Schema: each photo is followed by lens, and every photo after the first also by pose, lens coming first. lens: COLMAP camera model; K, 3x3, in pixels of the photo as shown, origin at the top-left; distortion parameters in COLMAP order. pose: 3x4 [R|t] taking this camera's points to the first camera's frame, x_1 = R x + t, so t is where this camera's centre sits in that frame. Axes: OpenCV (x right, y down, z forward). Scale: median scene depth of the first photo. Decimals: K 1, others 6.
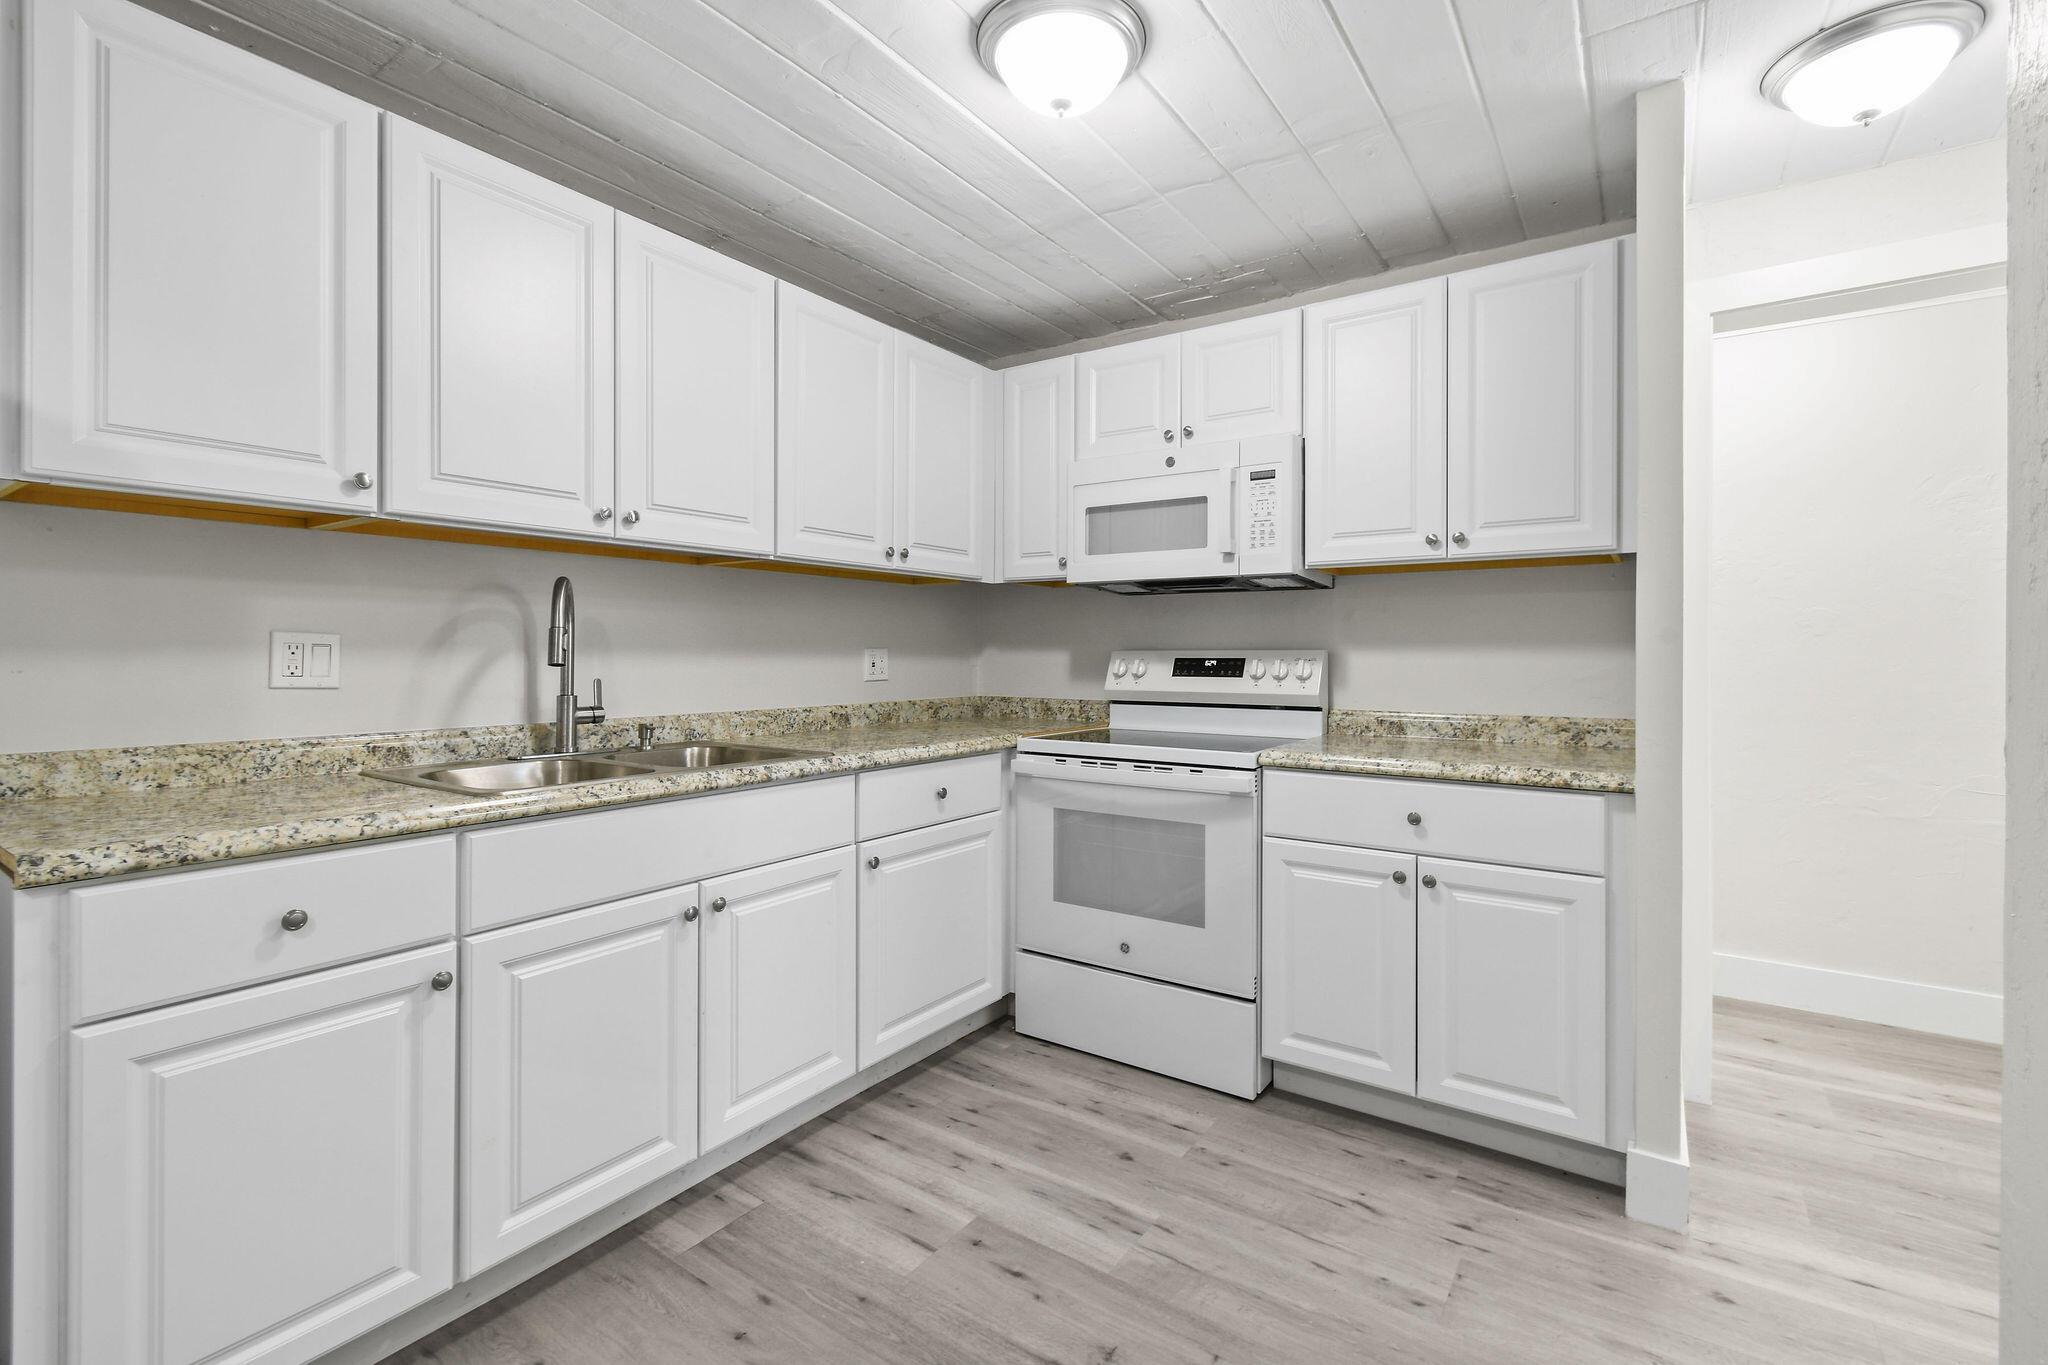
lens RADIAL K [[915.2, 0, 1023.5], [0, 915.2, 657.3], [0, 0, 1]] dist [0.012225, -0.005141]
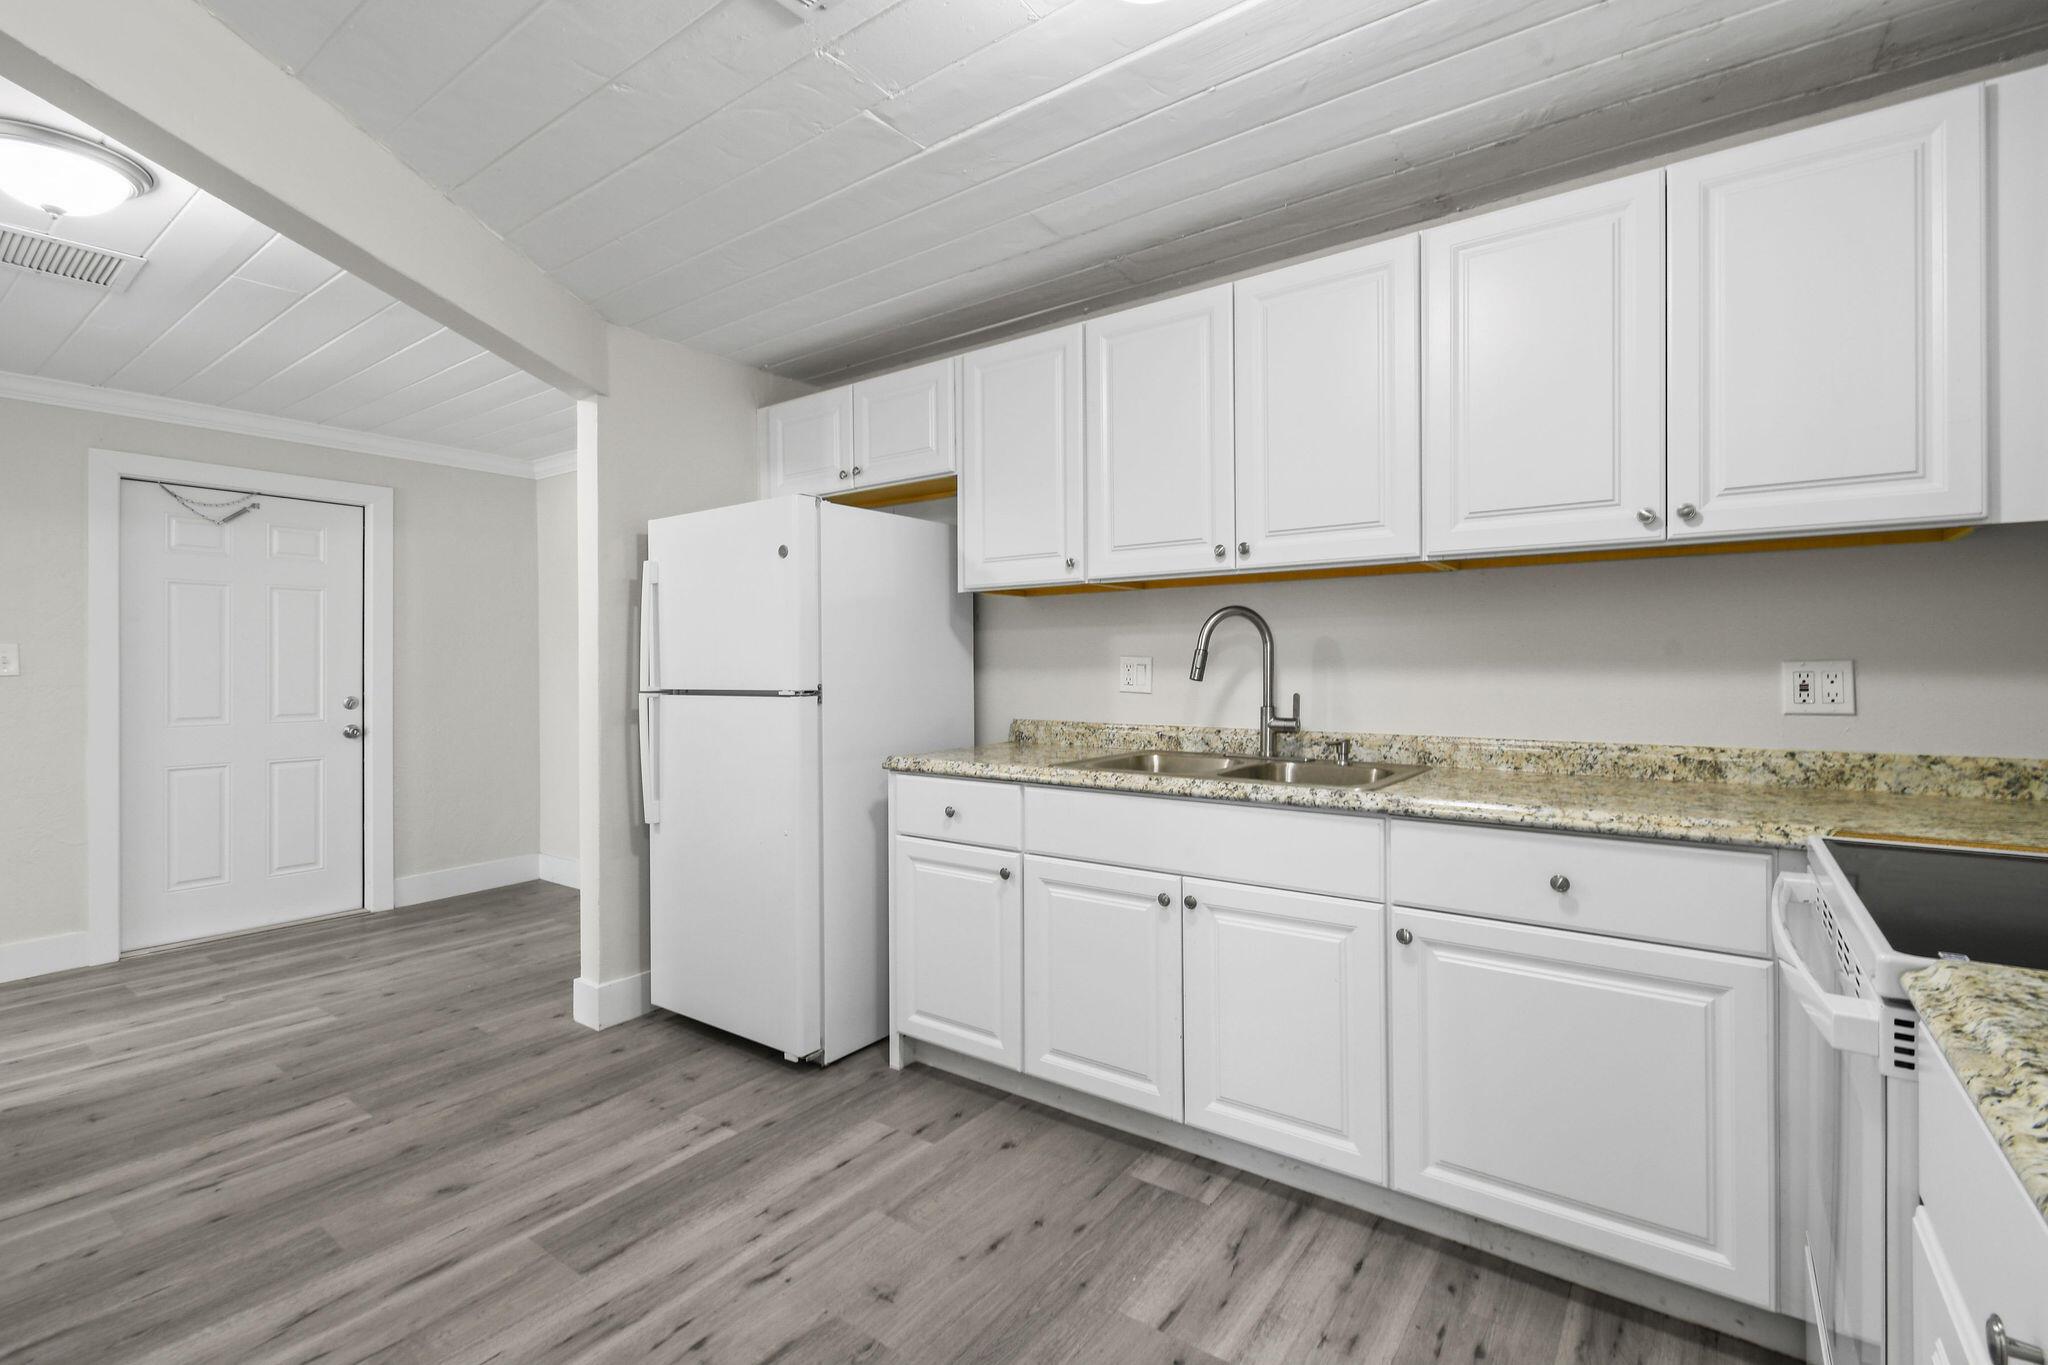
lens RADIAL K [[915.2, 0, 1018.0], [0, 915.2, 664.4], [0, 0, 1]] dist [0.012225, -0.005141]
pose [[-0.027110, 0.001455, -0.999631, 0.619795], [0.003693, 0.999992, 0.001355, -0.013291], [0.999626, -0.003655, -0.027116, 0.670264]]
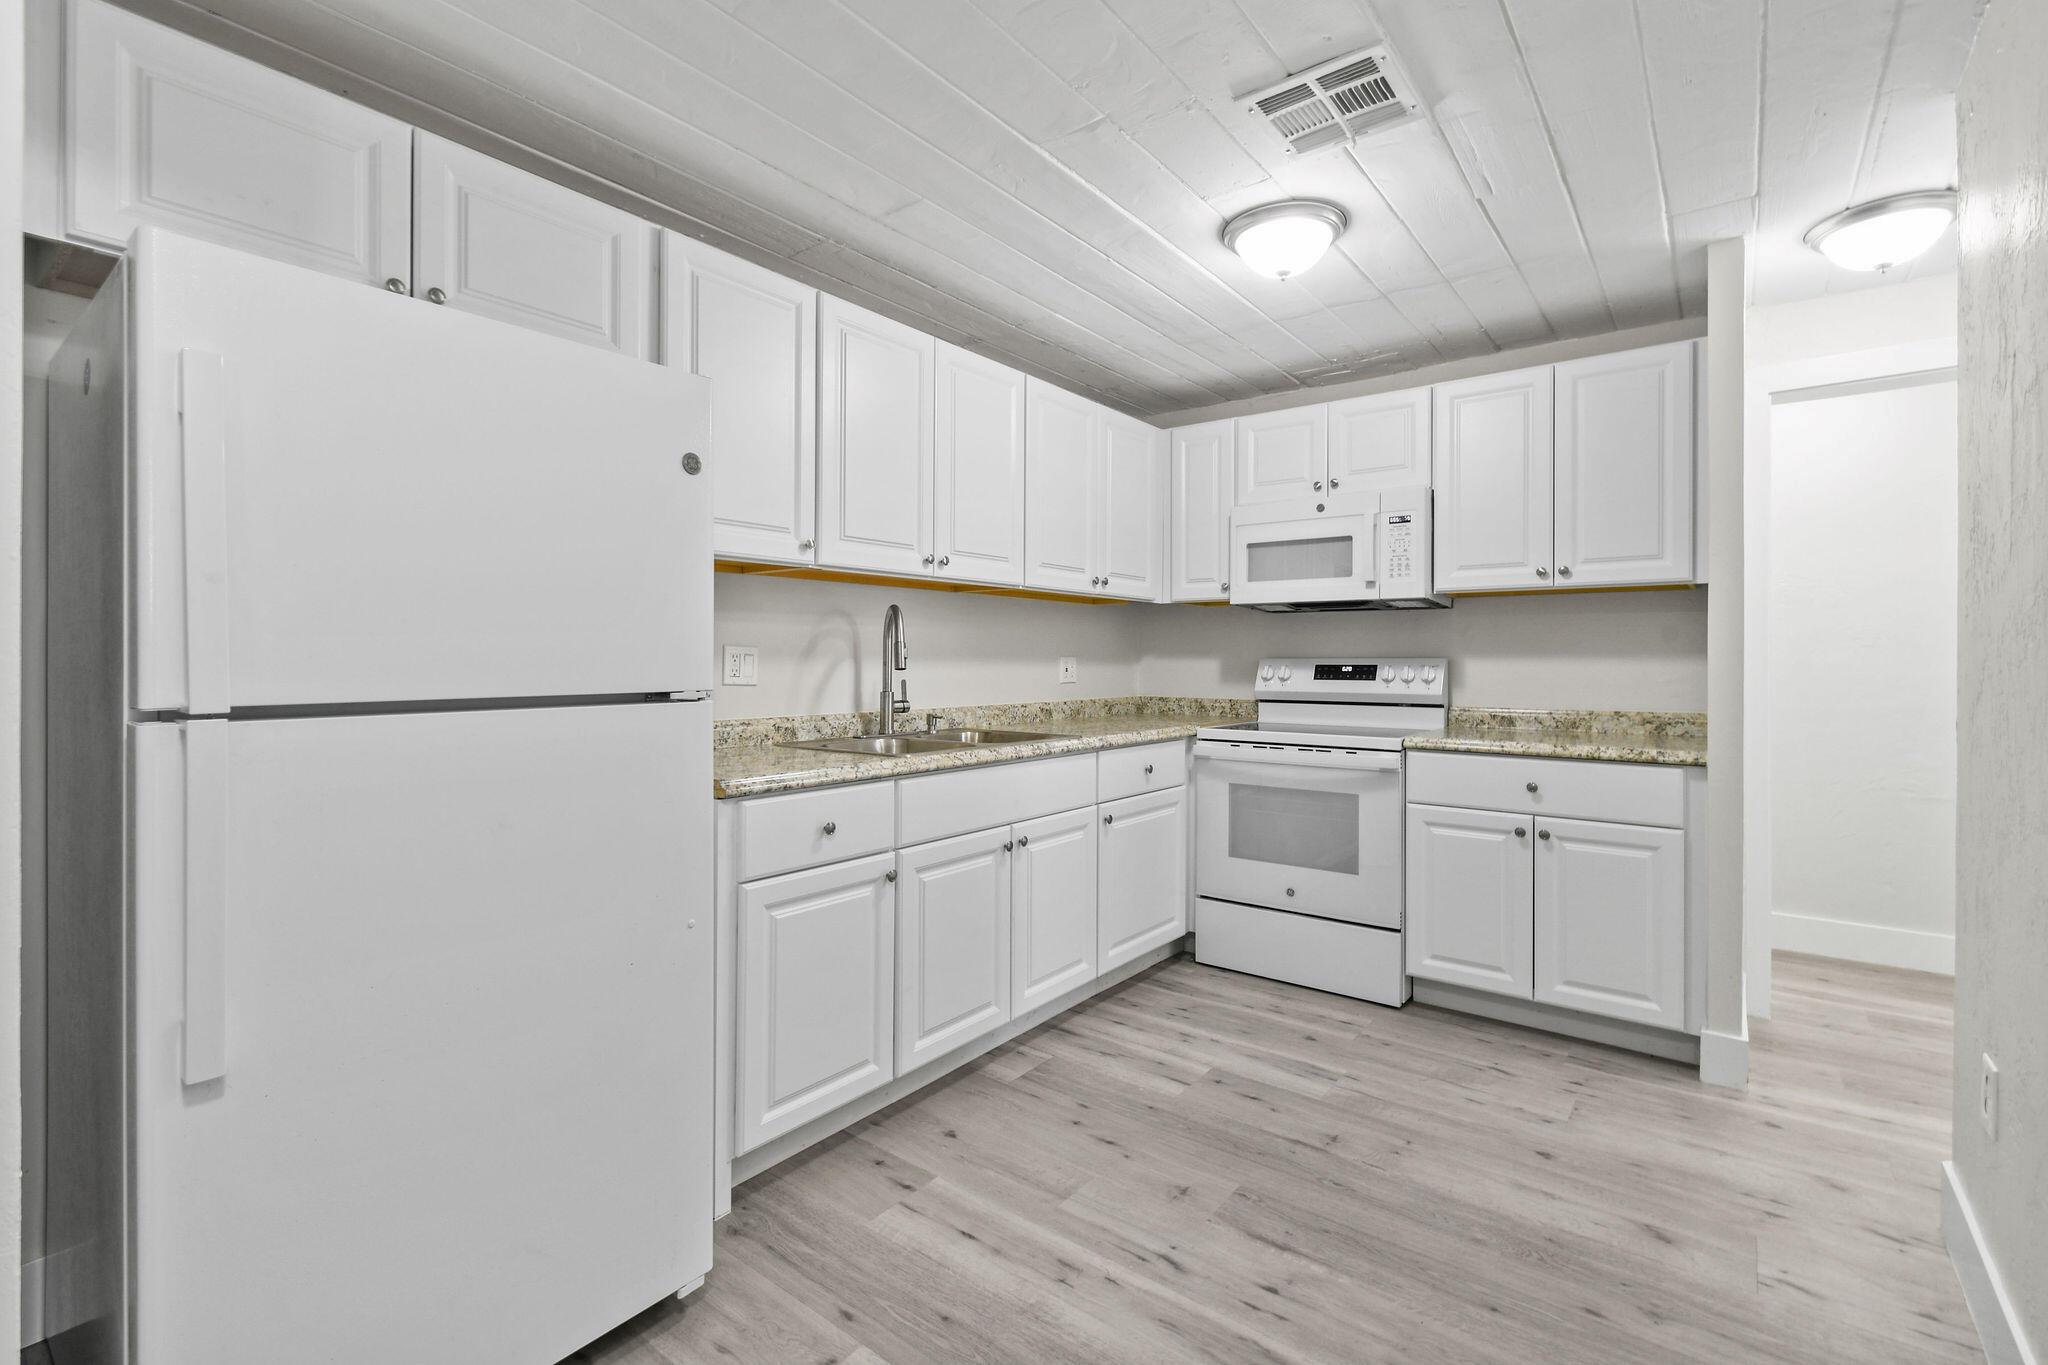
lens RADIAL K [[915.2, 0, 1025.2], [0, 915.2, 662.4], [0, 0, 1]] dist [0.012225, -0.005141]
pose [[0.998630, 0.000761, -0.052328, -0.208815], [-0.000858, 0.999998, -0.001827, 0.000504], [0.052327, 0.001869, 0.998628, -0.317527]]
